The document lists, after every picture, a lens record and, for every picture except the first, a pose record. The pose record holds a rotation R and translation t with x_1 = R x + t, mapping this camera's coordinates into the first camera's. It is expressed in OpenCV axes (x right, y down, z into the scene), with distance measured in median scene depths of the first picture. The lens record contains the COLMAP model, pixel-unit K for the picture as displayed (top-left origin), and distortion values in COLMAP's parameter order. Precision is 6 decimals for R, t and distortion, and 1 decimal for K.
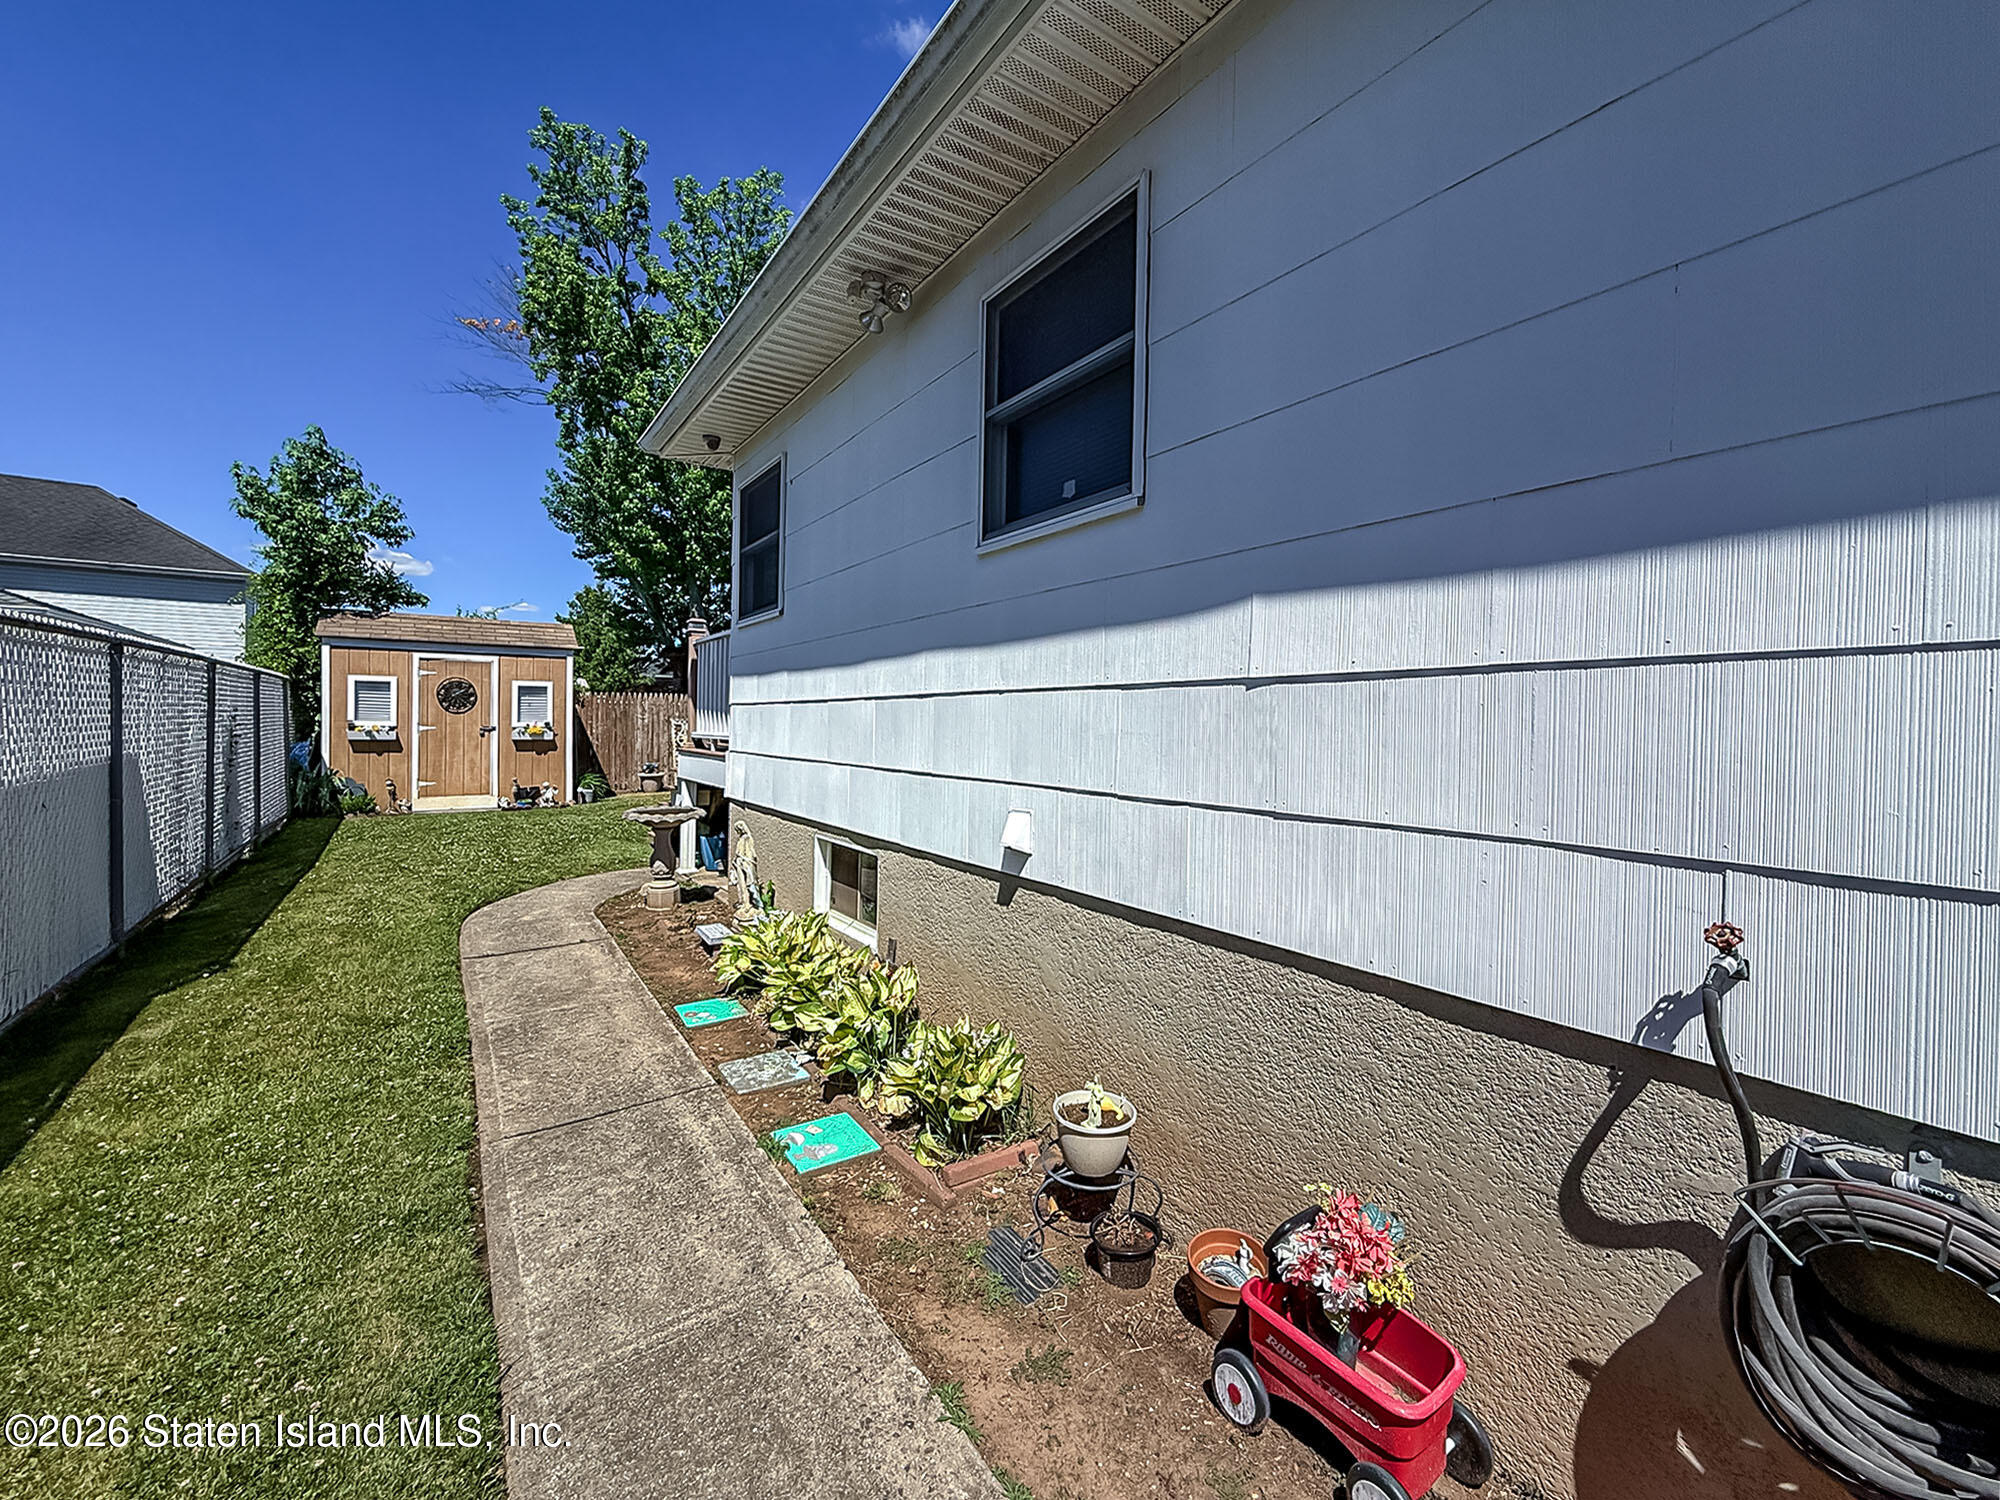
lens RADIAL K [[794.0, 0, 1003.1], [0, 794.0, 730.9], [0, 0, 1]] dist [0.003472, 0.000316]
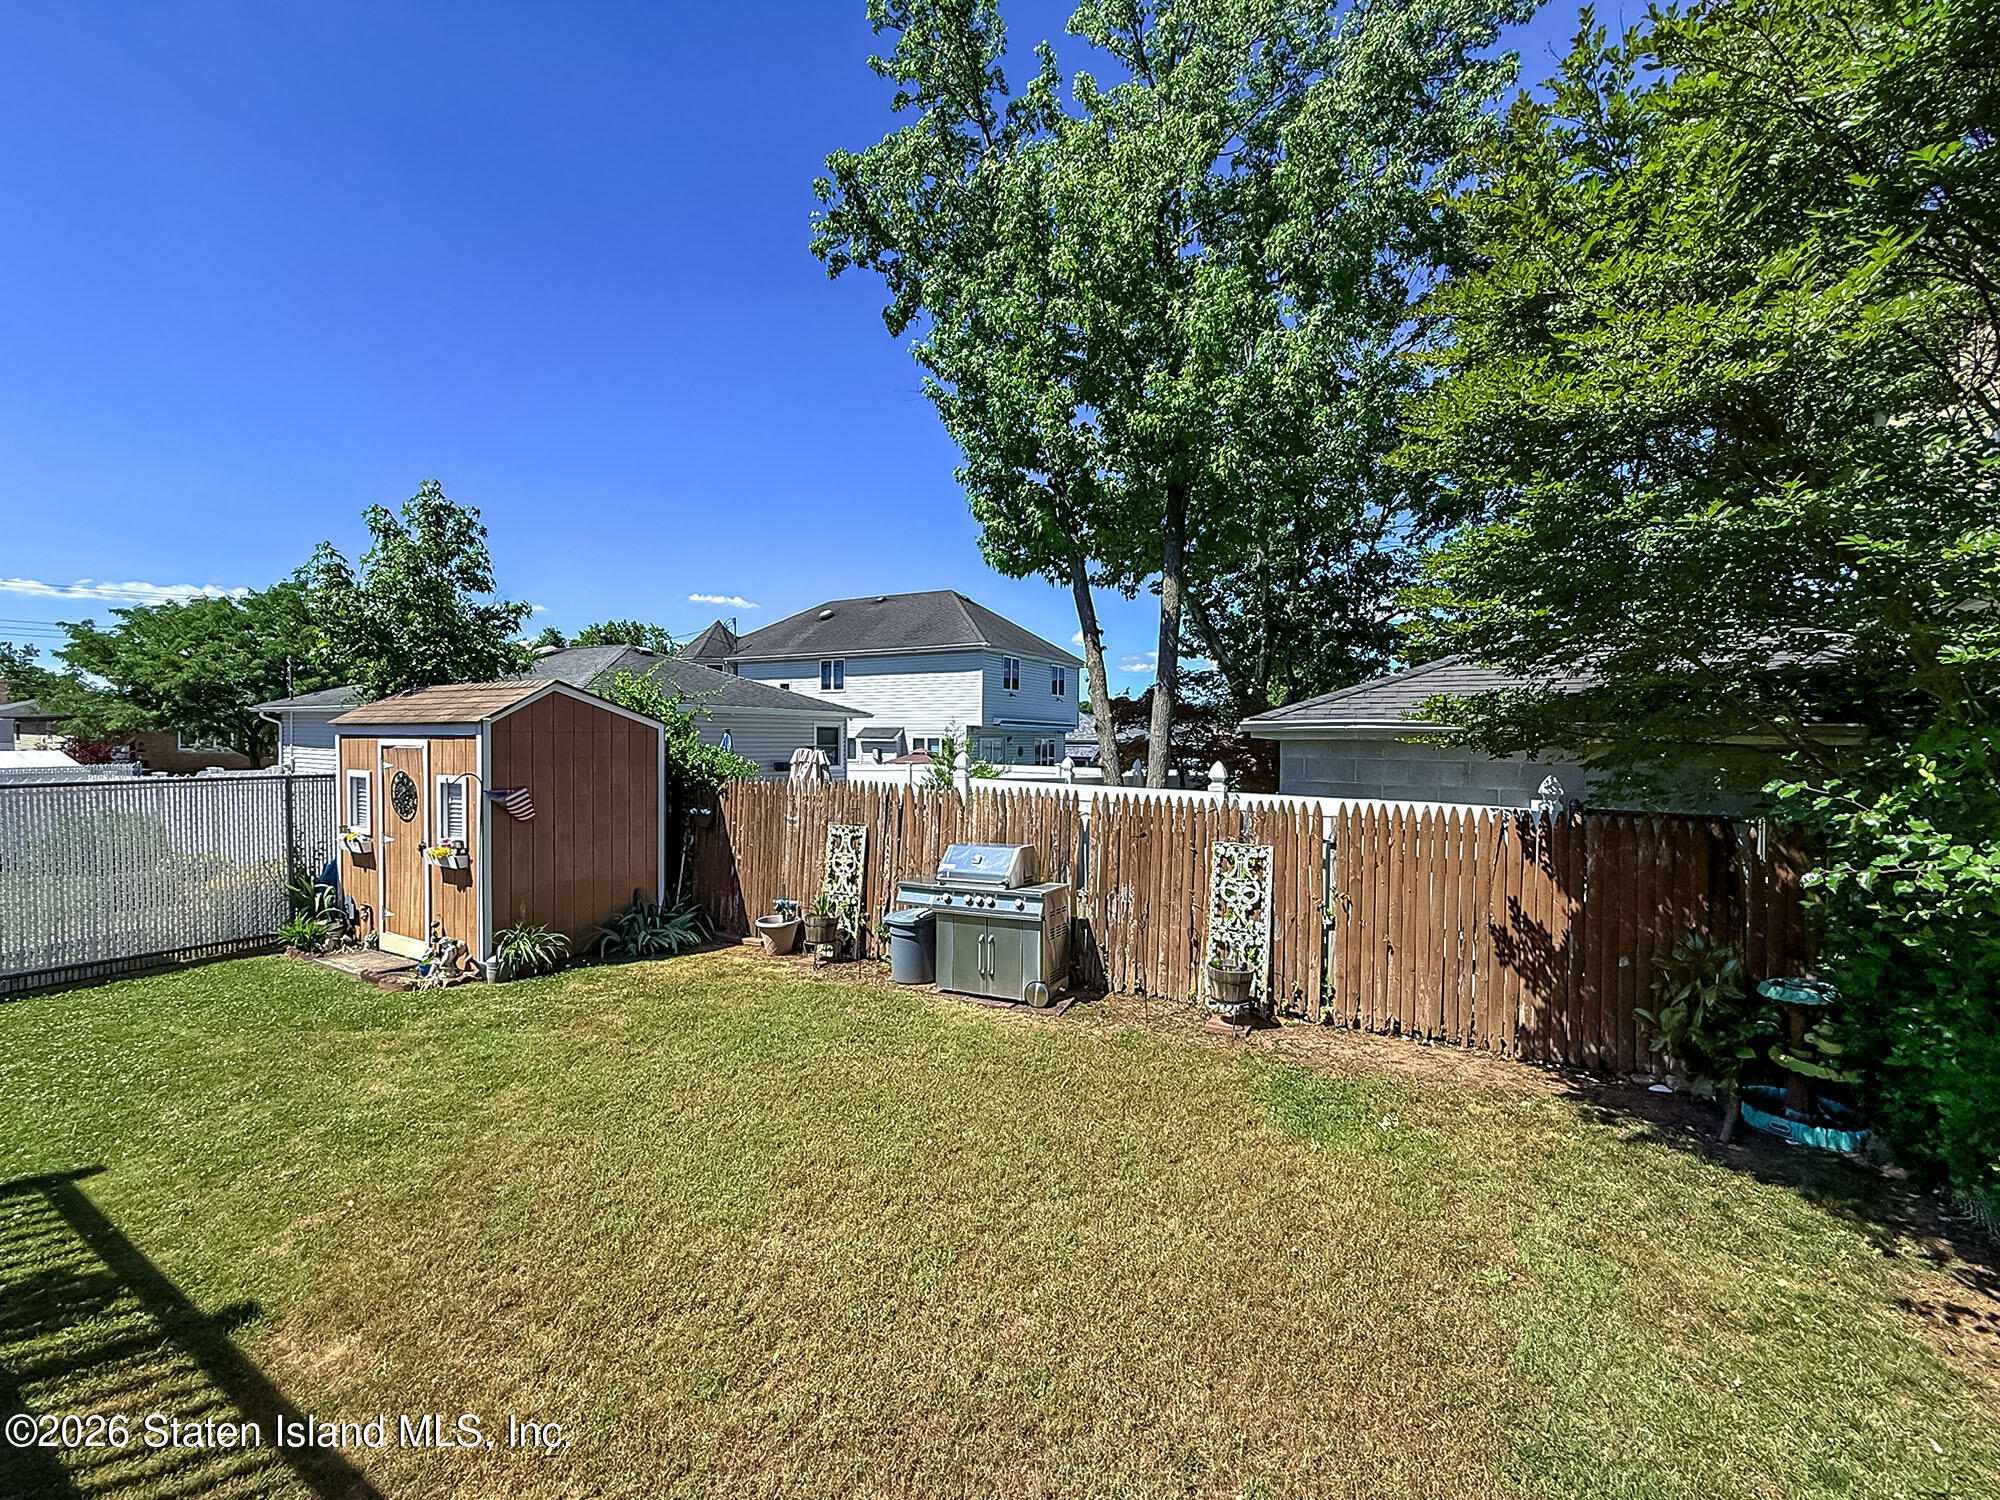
lens RADIAL K [[794.0, 0, 989.2], [0, 794.0, 751.0], [0, 0, 1]] dist [0.003472, 0.000316]
pose [[0.405691, 0.013121, -0.913916, 0.180525], [-0.011980, 0.999887, 0.009038, -0.098560], [0.913932, 0.007282, 0.405803, 1.201394]]
